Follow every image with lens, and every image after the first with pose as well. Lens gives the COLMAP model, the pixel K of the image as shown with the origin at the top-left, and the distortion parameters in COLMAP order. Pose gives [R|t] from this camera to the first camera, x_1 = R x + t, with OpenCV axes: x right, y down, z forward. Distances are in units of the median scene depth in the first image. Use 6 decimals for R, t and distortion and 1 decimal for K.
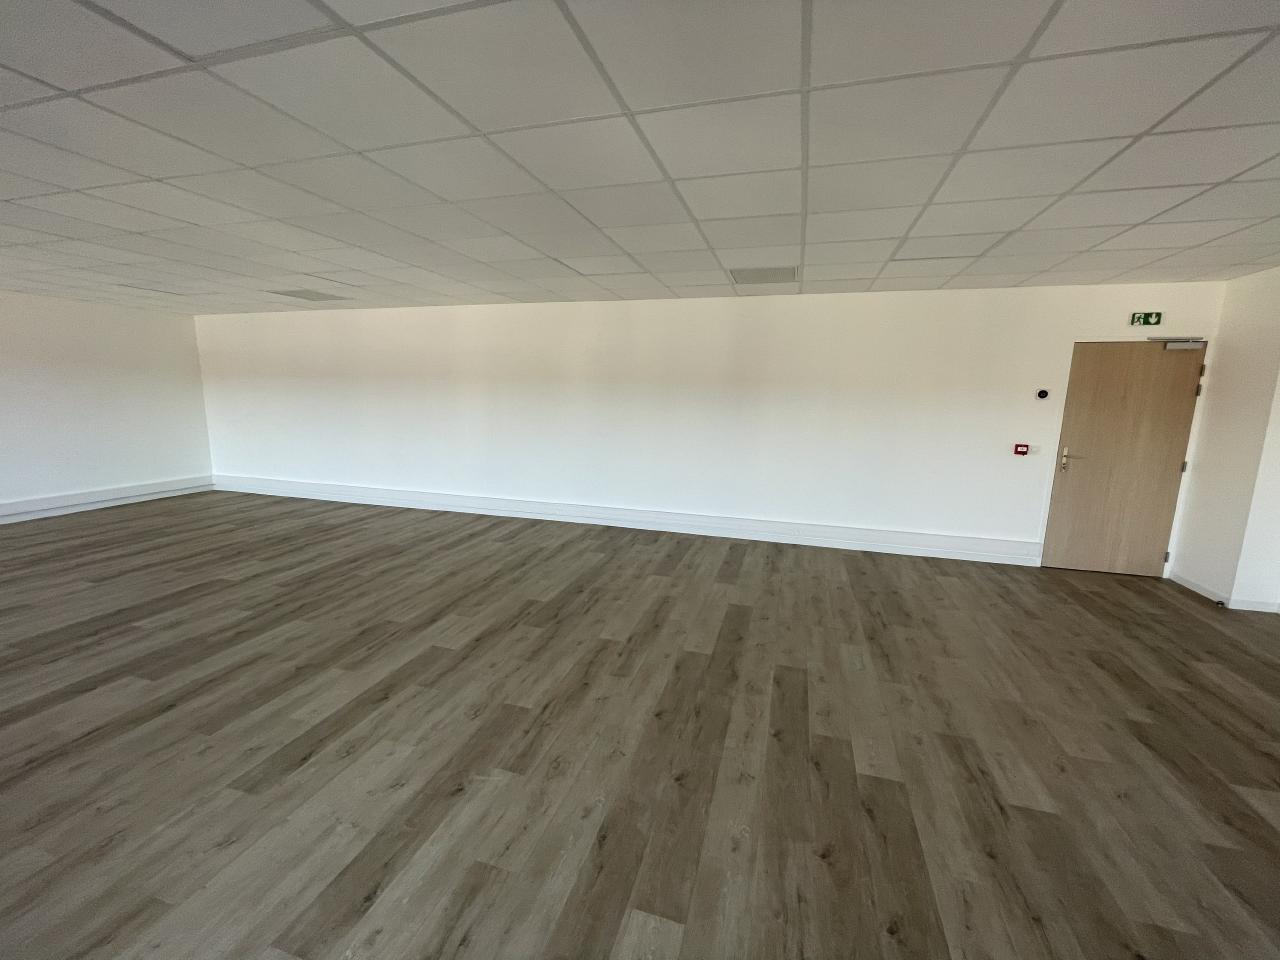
lens RADIAL K [[516.8, 0, 643.7], [0, 516.8, 480.1], [0, 0, 1]] dist [-0.003622, -0.000220]
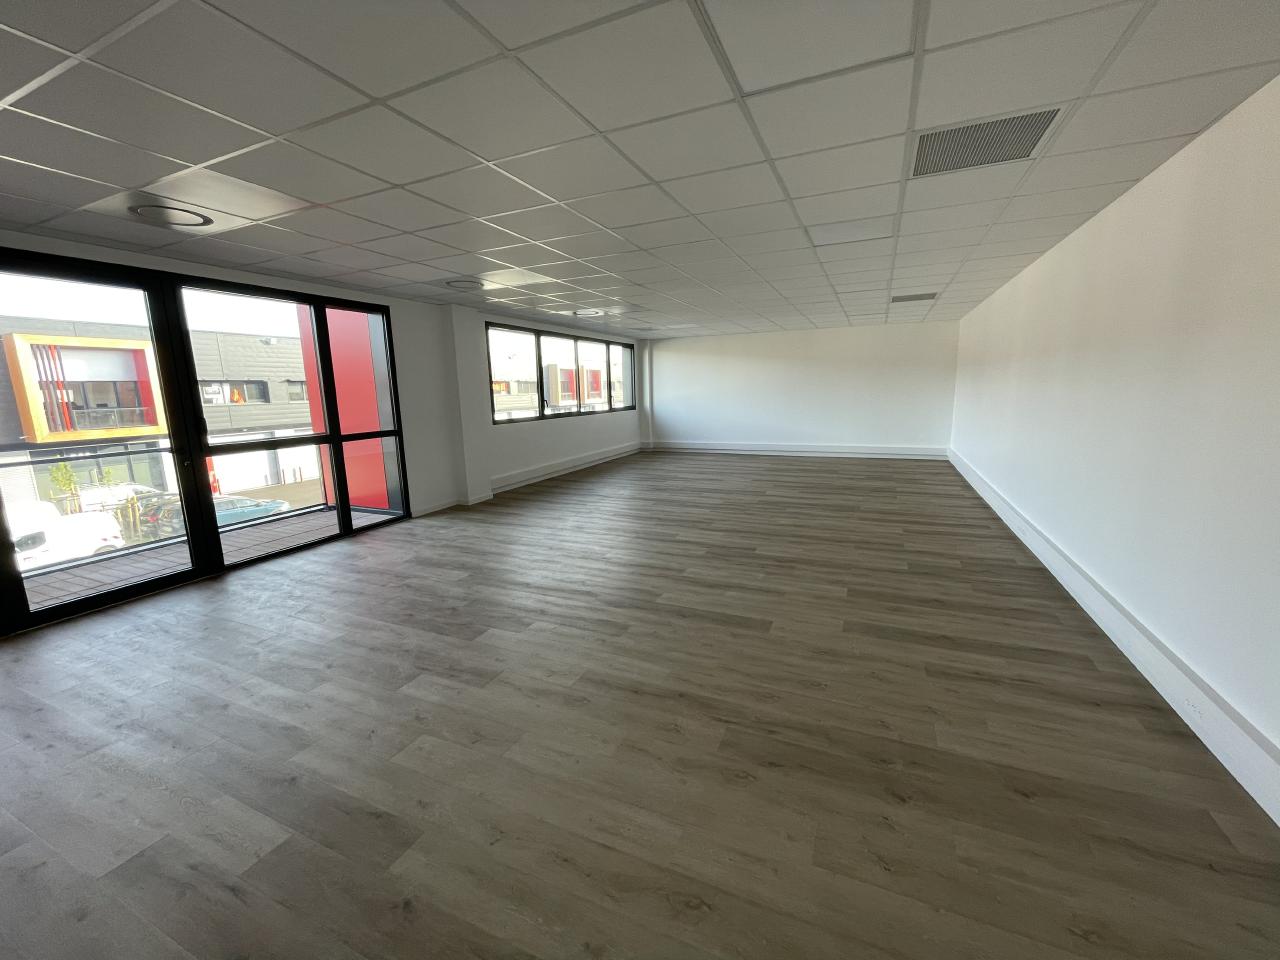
lens RADIAL K [[516.8, 0, 643.7], [0, 516.8, 480.1], [0, 0, 1]] dist [-0.003622, -0.000220]
pose [[-0.130673, 0.161899, -0.978117, 0.981478], [-0.144959, 0.972854, 0.180394, -0.104831], [0.980771, 0.165359, -0.103657, 0.847946]]
